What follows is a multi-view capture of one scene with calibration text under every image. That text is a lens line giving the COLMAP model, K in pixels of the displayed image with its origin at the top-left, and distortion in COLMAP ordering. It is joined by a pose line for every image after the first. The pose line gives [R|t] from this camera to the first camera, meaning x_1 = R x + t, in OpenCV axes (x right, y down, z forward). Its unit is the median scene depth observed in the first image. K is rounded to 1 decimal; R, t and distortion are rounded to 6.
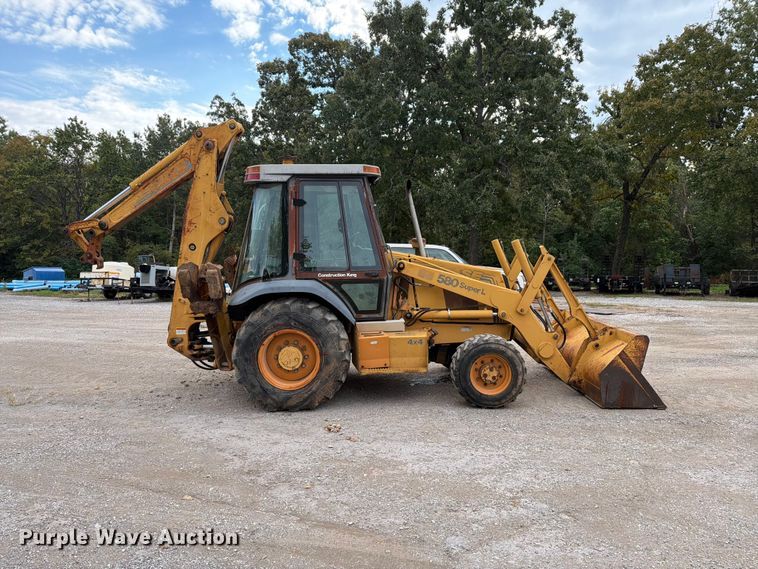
lens RADIAL K [[533.6, 0, 379.9], [0, 533.6, 289.8], [0, 0, 1]] dist [0.027119, -0.033200]
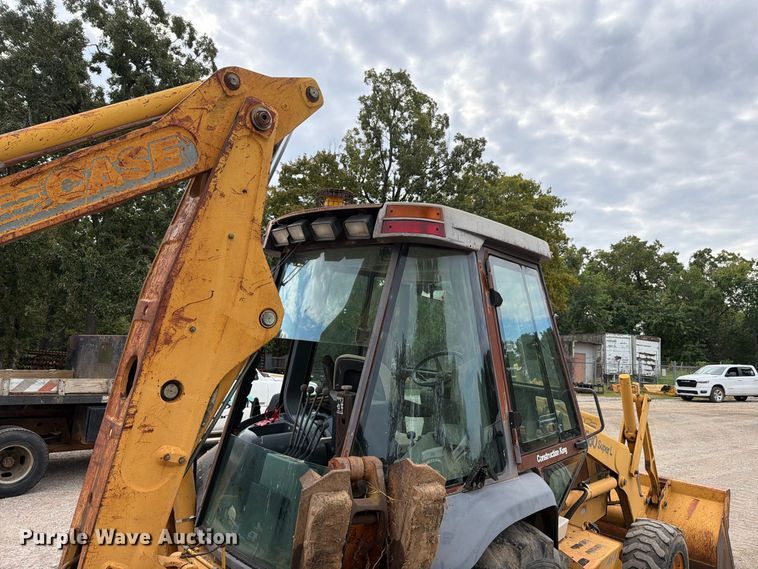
lens RADIAL K [[533.6, 0, 379.9], [0, 533.6, 289.8], [0, 0, 1]] dist [0.027119, -0.033200]
pose [[0.697152, 0.110944, 0.708287, -0.504040], [0.000800, 0.987833, -0.155518, -0.090457], [-0.716923, 0.108986, 0.688581, 0.679970]]
